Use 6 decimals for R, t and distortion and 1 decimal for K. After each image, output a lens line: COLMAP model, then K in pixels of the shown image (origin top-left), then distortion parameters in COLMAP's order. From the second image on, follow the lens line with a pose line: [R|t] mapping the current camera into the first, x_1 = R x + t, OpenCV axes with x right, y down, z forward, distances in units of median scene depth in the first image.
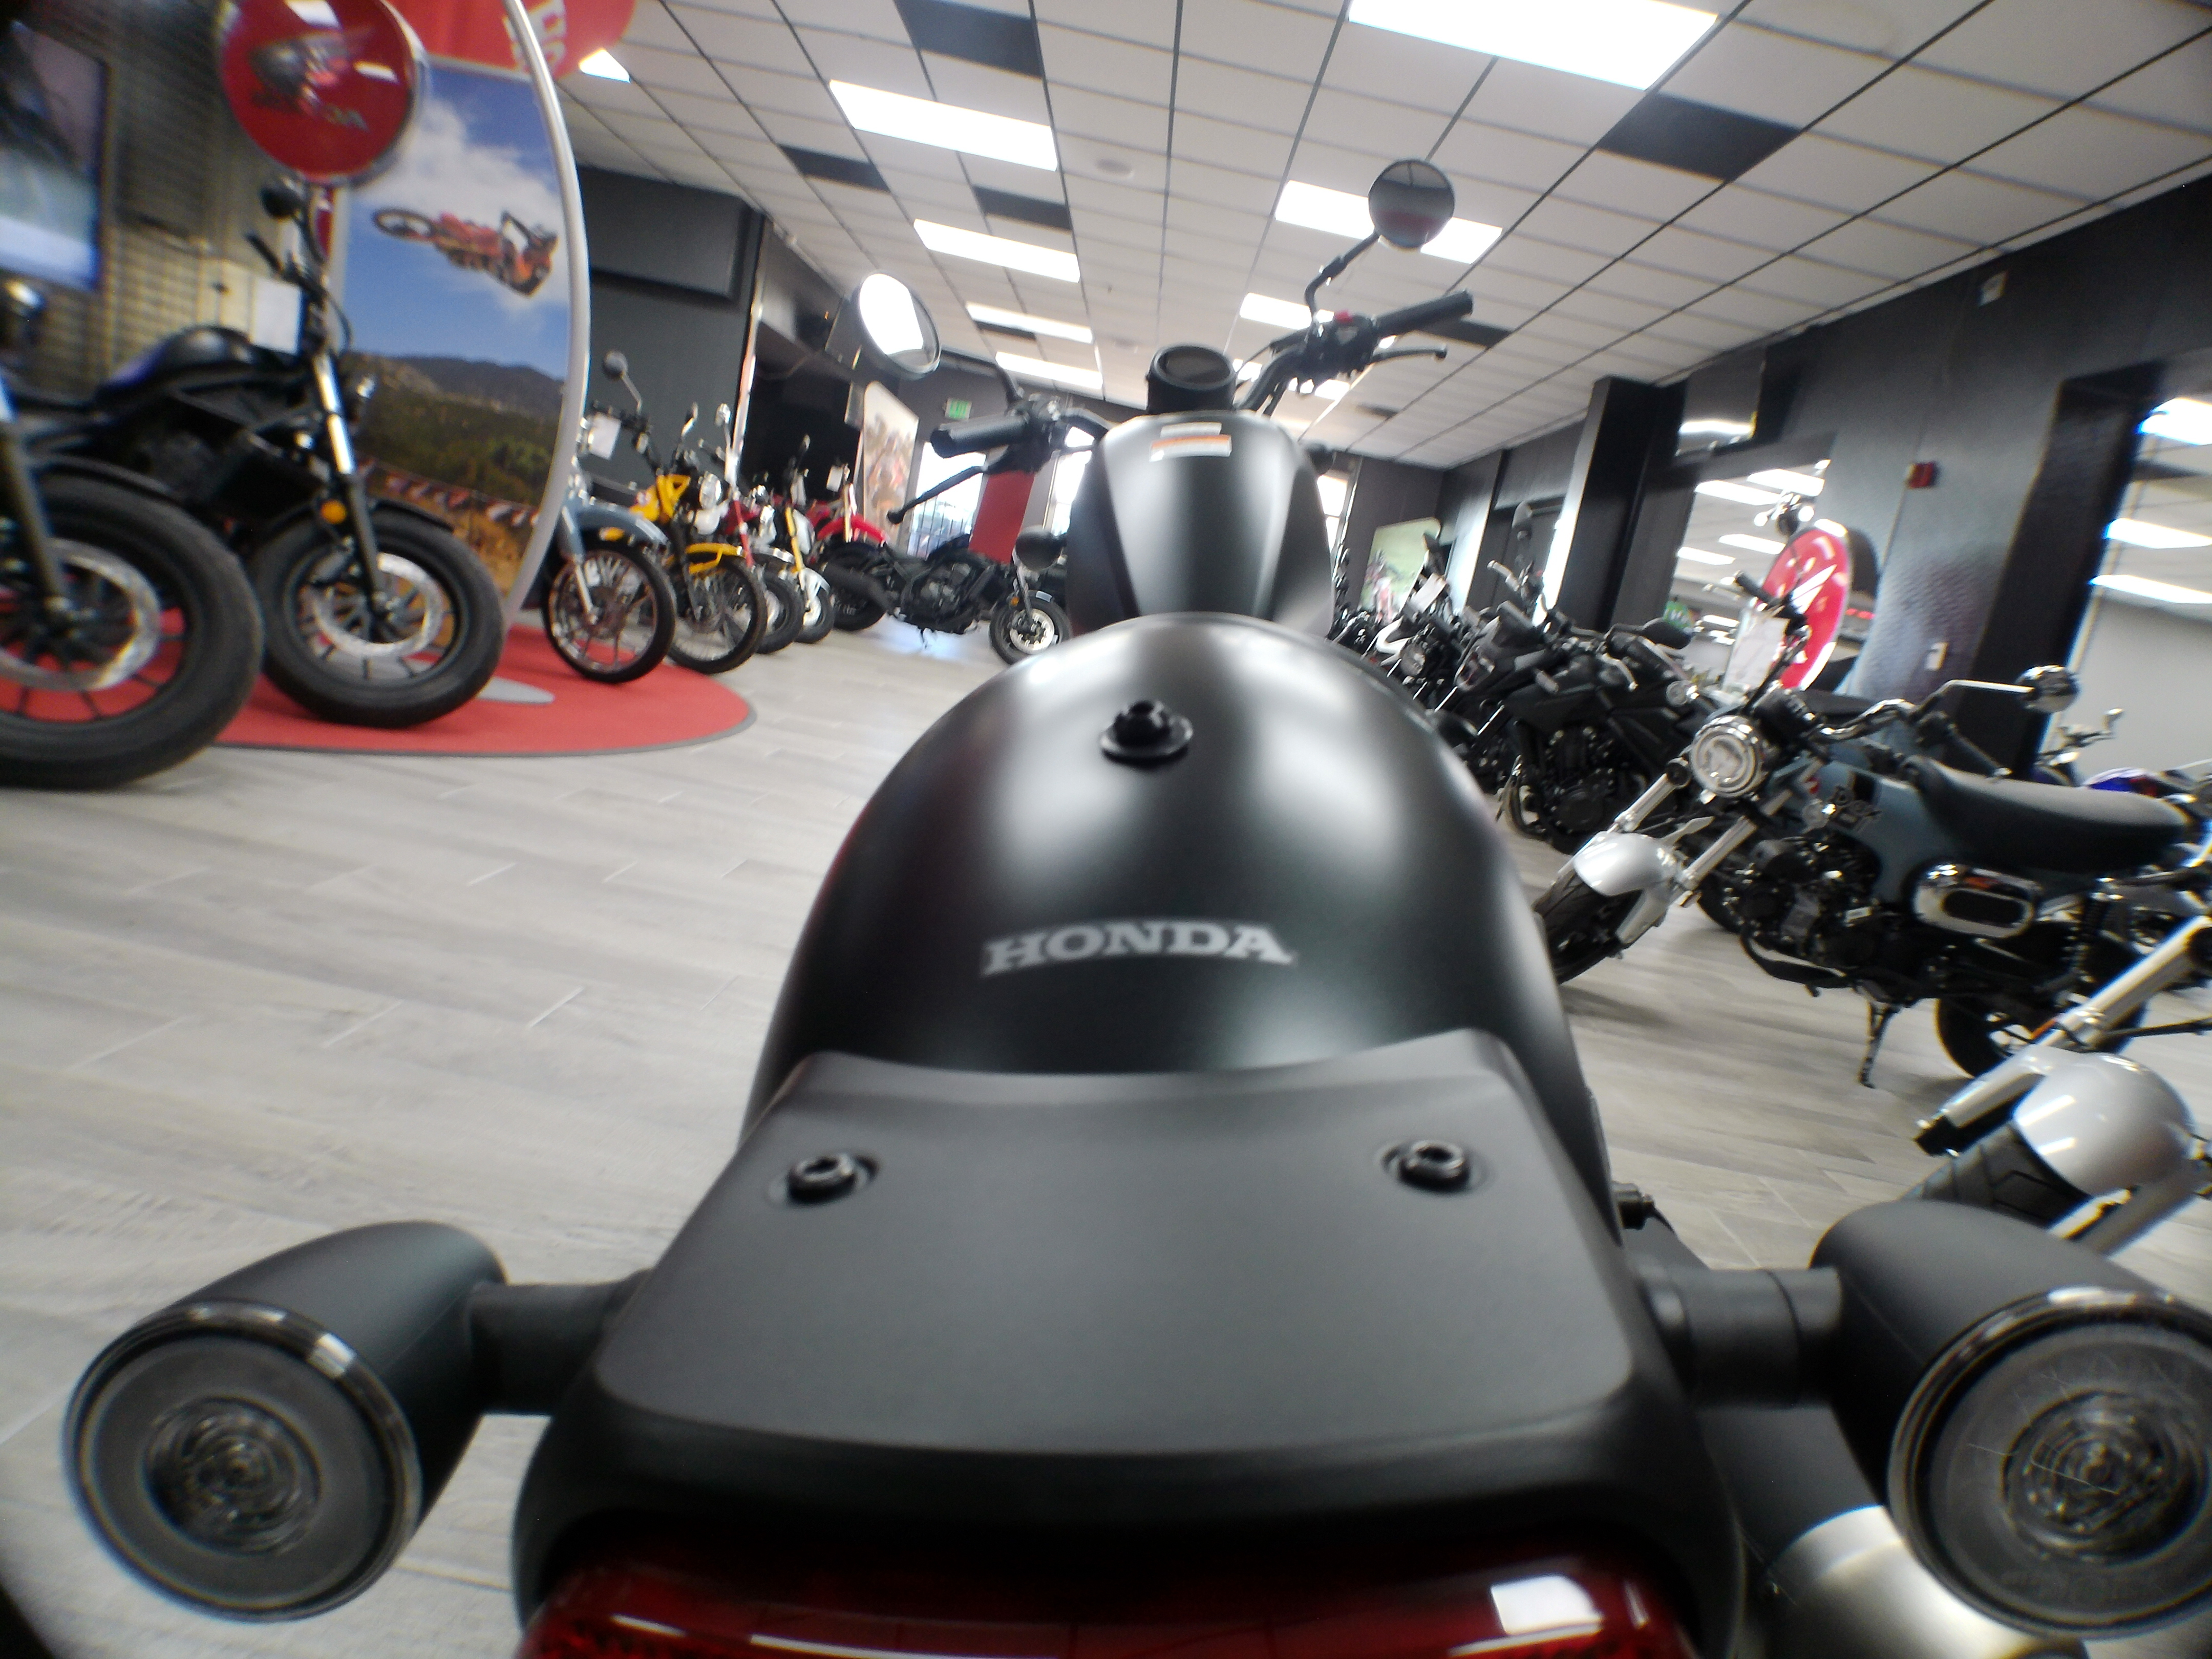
lens RADIAL K [[1205.6, 0, 1143.6], [0, 1205.6, 764.6], [0, 0, 1]] dist [-0.034698, 0.000532]
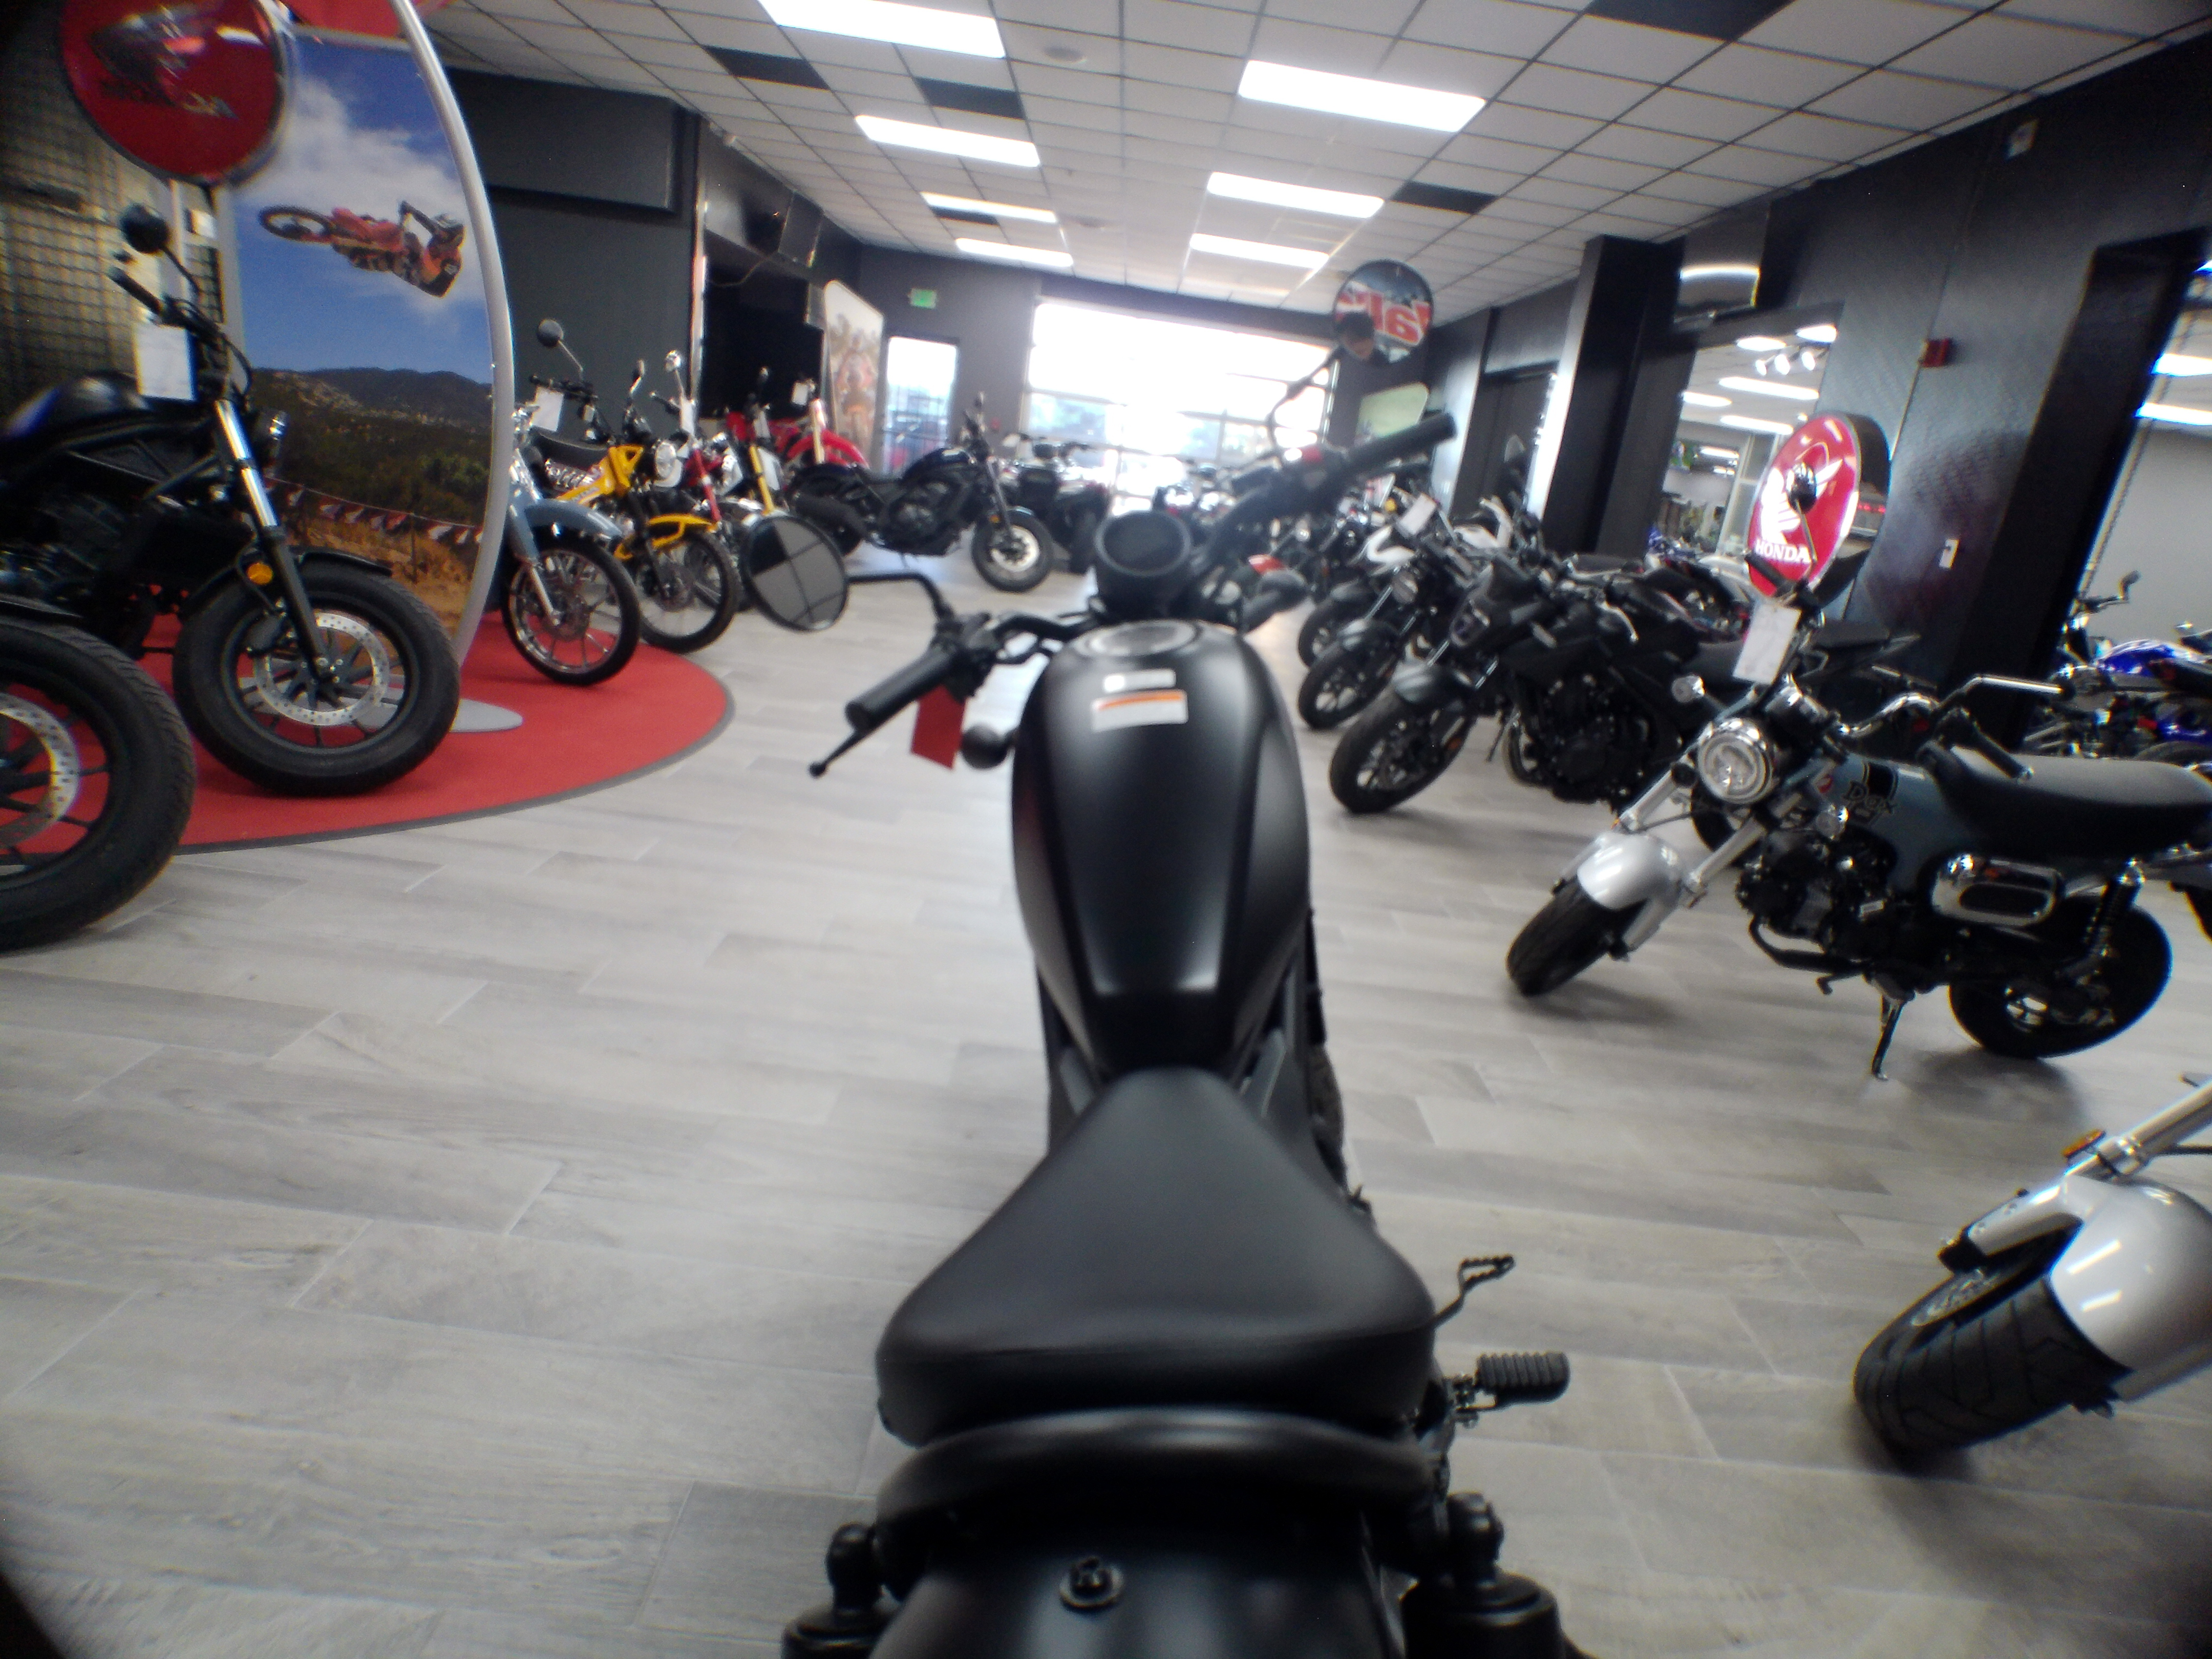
lens RADIAL K [[1196.1, 0, 1135.5], [0, 1196.1, 775.7], [0, 0, 1]] dist [-0.033909, 0.010121]
pose [[0.998040, -0.061516, -0.011527, 0.013155], [0.062461, 0.990660, 0.121211, -0.098728], [0.003963, -0.121694, 0.992560, 0.038722]]
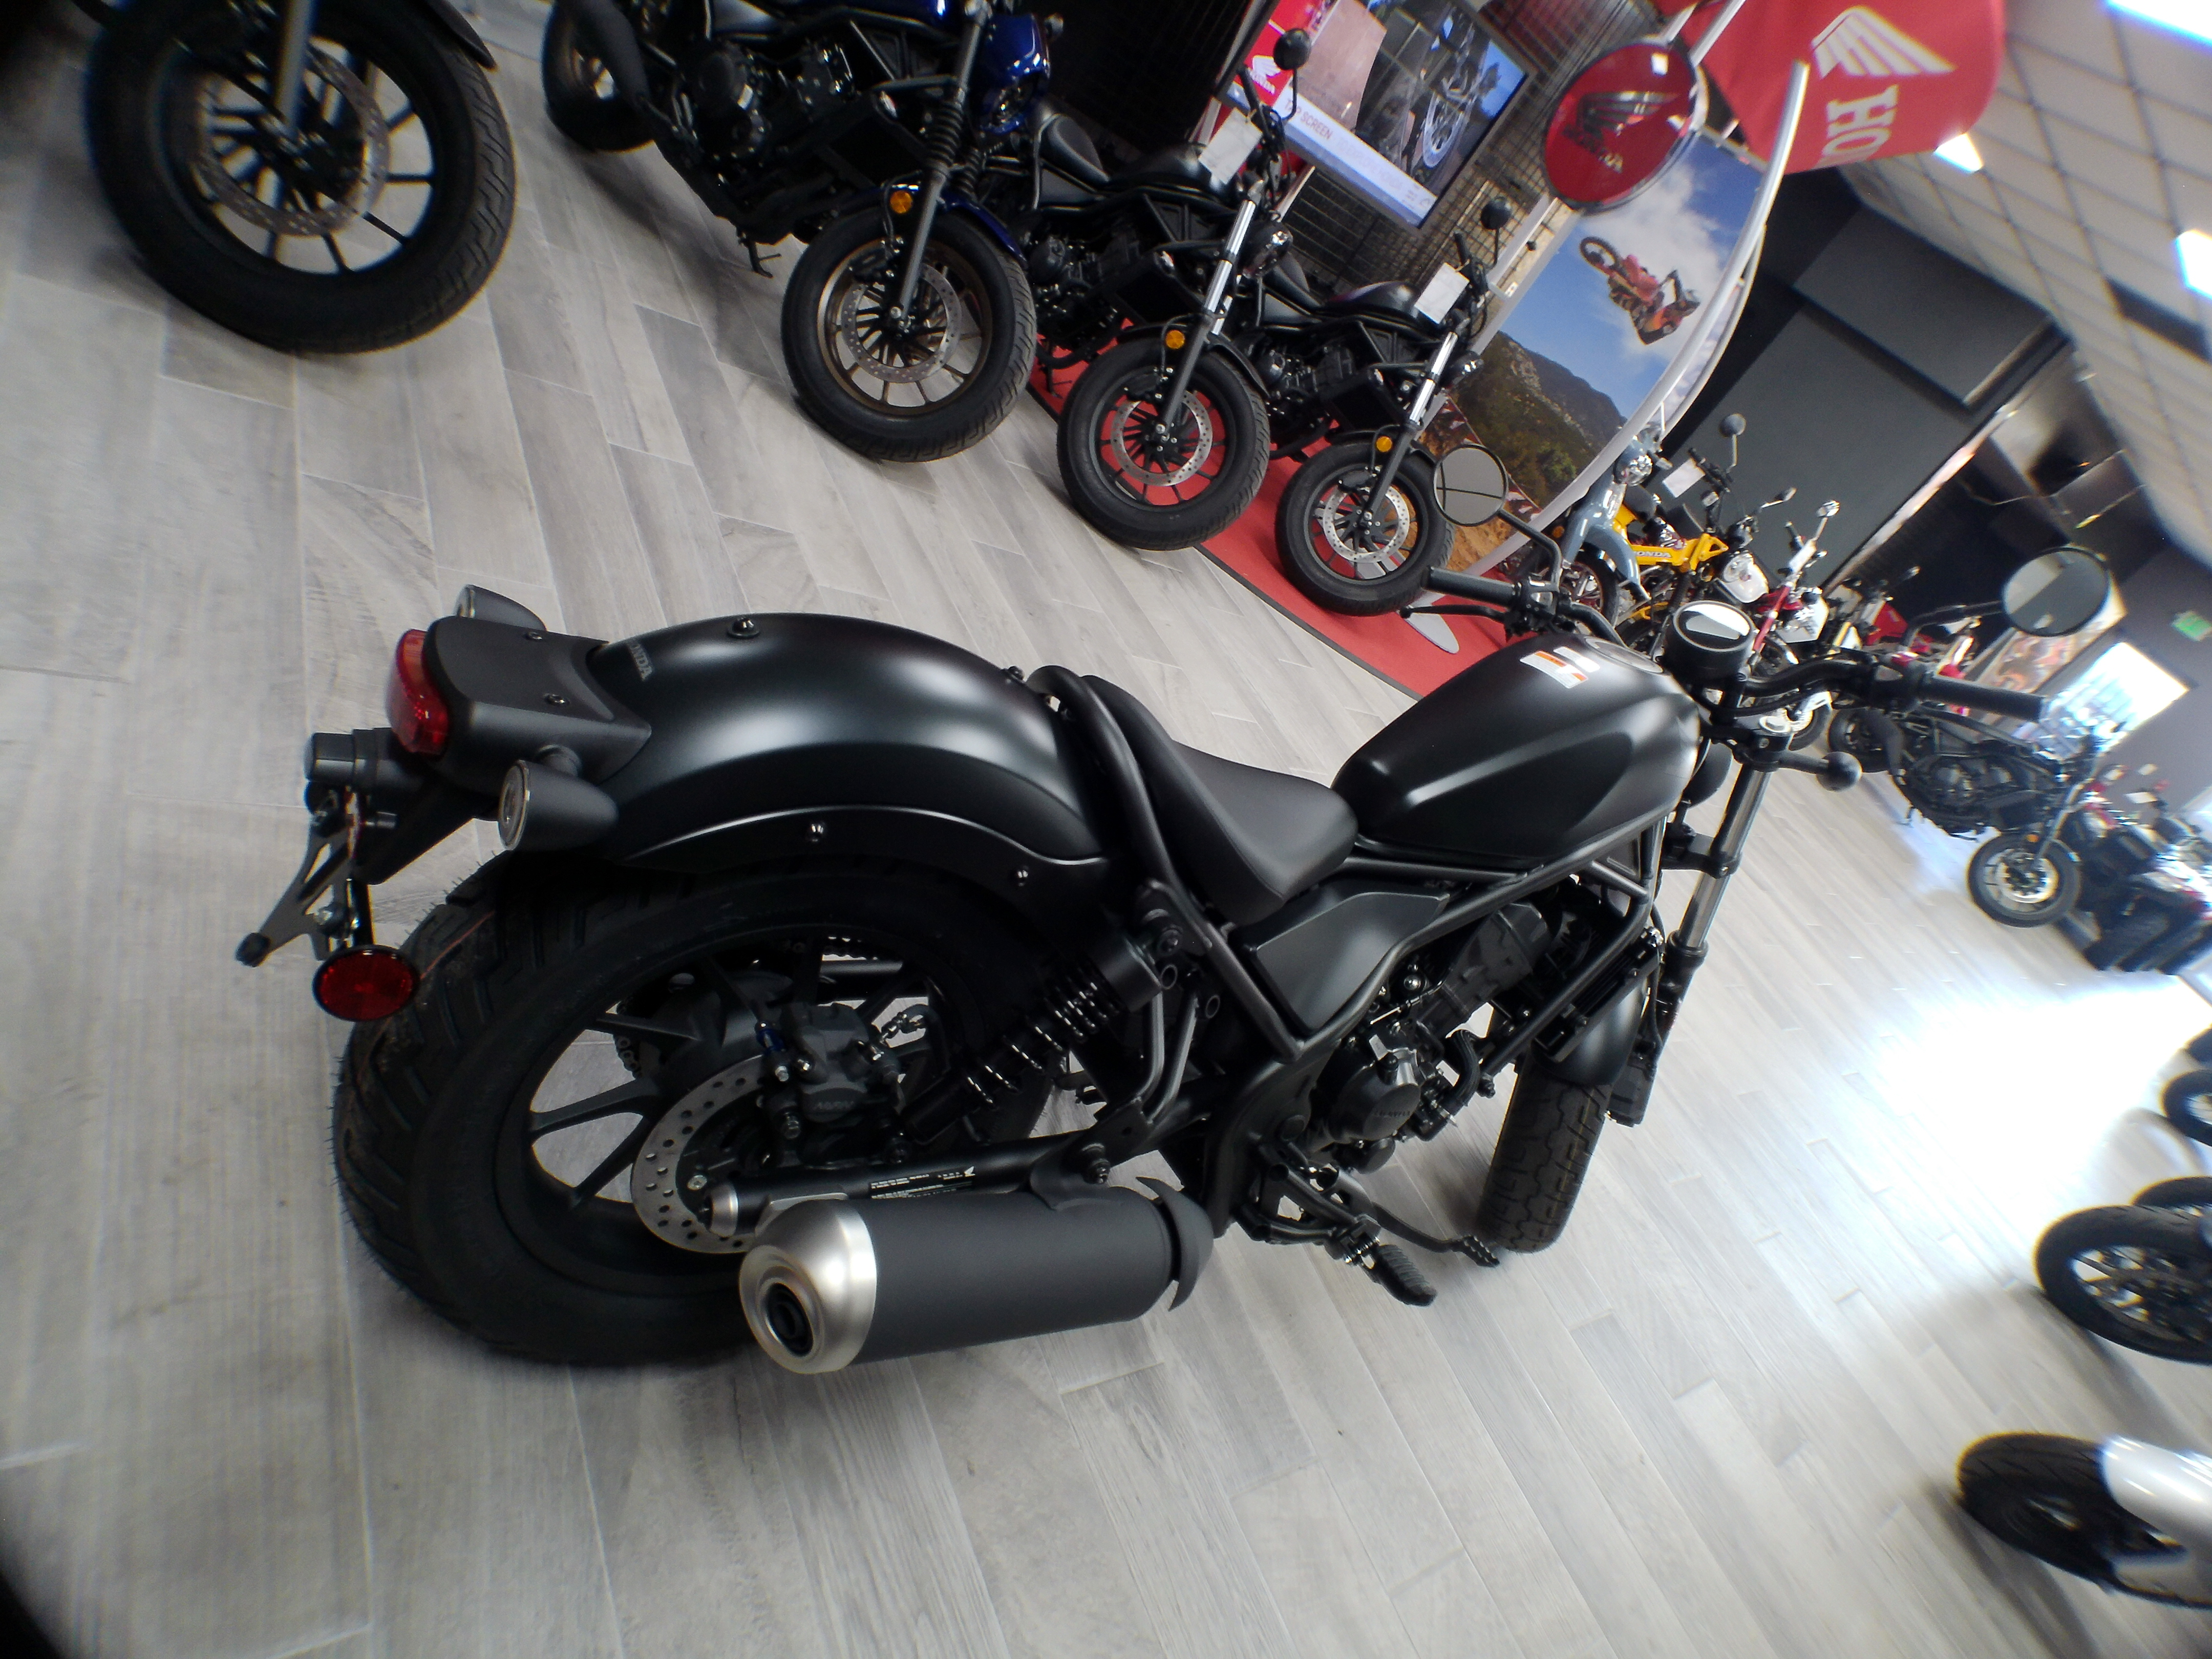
lens RADIAL K [[1205.0, 0, 1188.6], [0, 1205.0, 782.1], [0, 0, 1]] dist [-0.038893, 0.012932]
pose [[0.543599, 0.550532, -0.633573, 0.192165], [-0.549330, 0.804077, 0.227369, -0.077380], [0.634616, 0.224443, 0.739519, -0.022296]]
